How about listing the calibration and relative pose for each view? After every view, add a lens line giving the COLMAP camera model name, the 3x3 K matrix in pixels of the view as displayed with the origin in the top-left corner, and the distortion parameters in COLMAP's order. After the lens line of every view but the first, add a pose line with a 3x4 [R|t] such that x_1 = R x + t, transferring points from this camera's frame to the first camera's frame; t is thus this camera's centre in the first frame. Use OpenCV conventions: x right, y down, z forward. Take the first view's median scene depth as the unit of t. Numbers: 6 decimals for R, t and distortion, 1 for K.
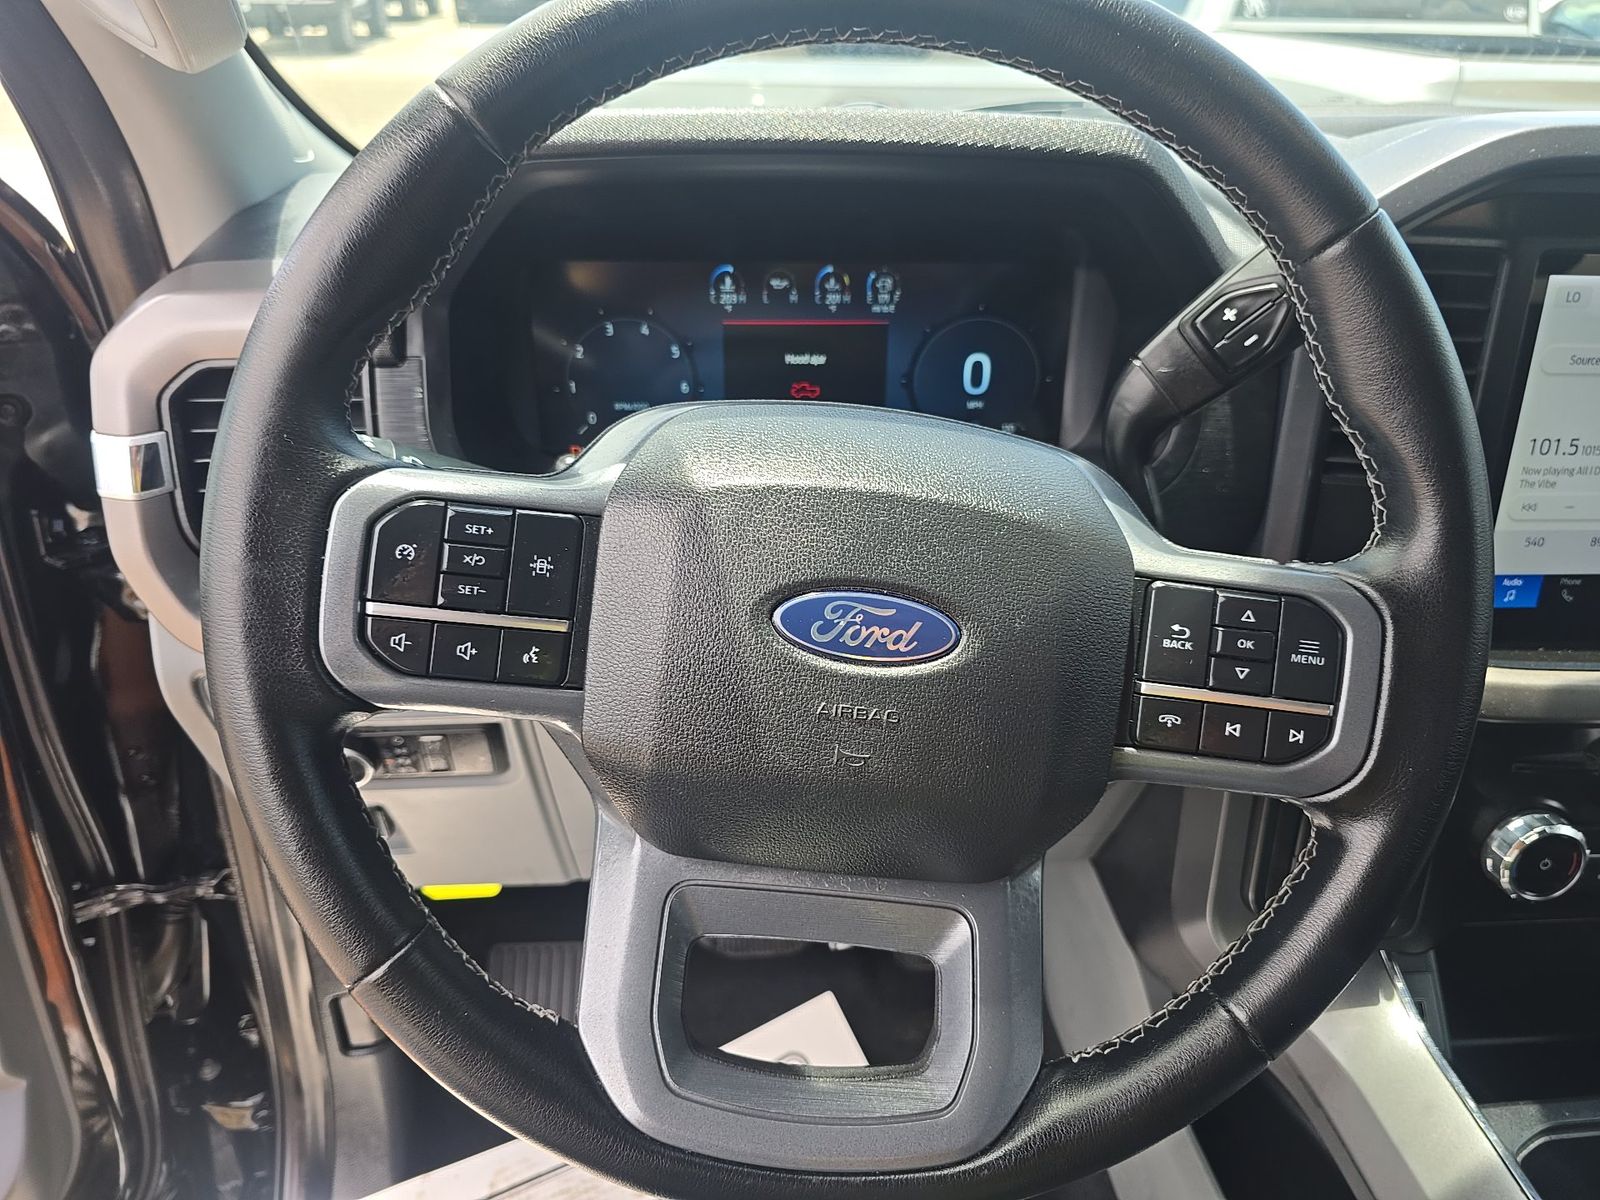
lens RADIAL K [[1052.9, 0, 800.0], [0, 1052.9, 600.0], [0, 0, 1]] dist [0.022993, -0.040619]
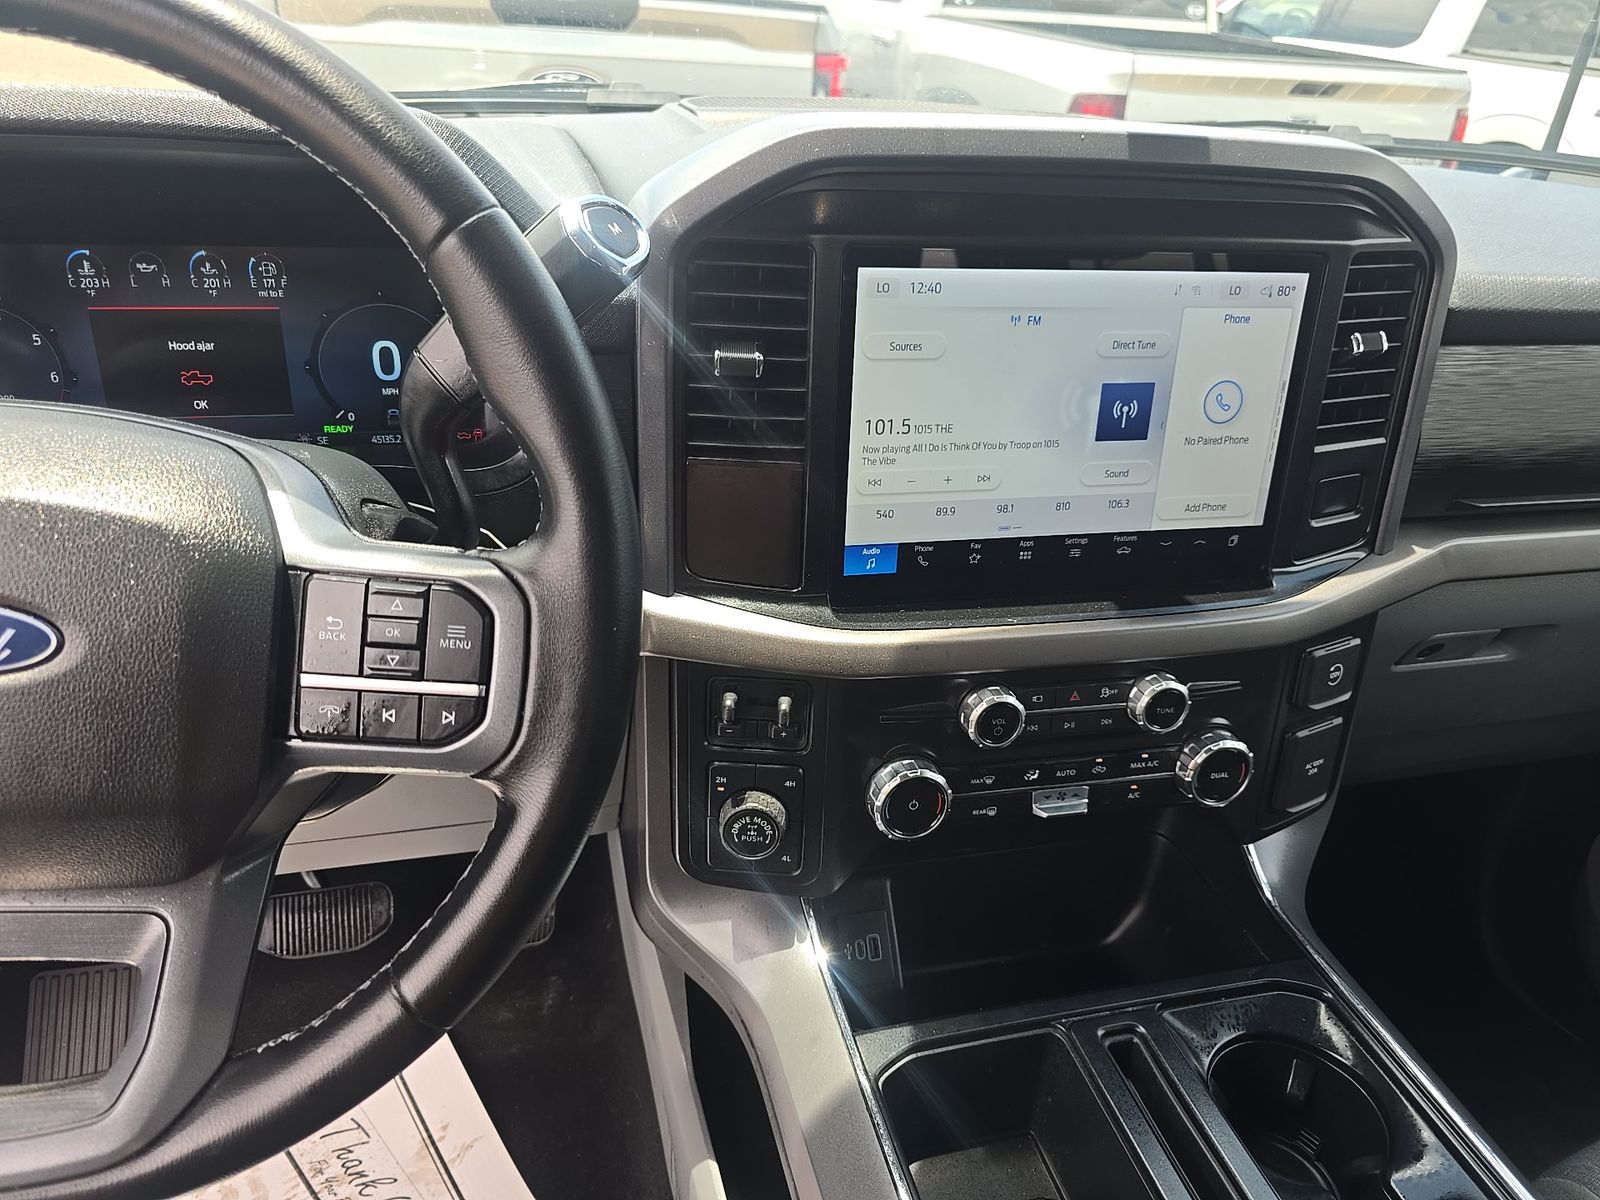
lens RADIAL K [[1049.7, 0, 765.7], [0, 1049.7, 594.2], [0, 0, 1]] dist [0.042461, -0.069568]
pose [[0.981078, -0.047435, 0.187711, 0.359861], [0.043962, 0.998777, 0.022625, -0.001779], [-0.188555, -0.013945, 0.981964, -0.049939]]
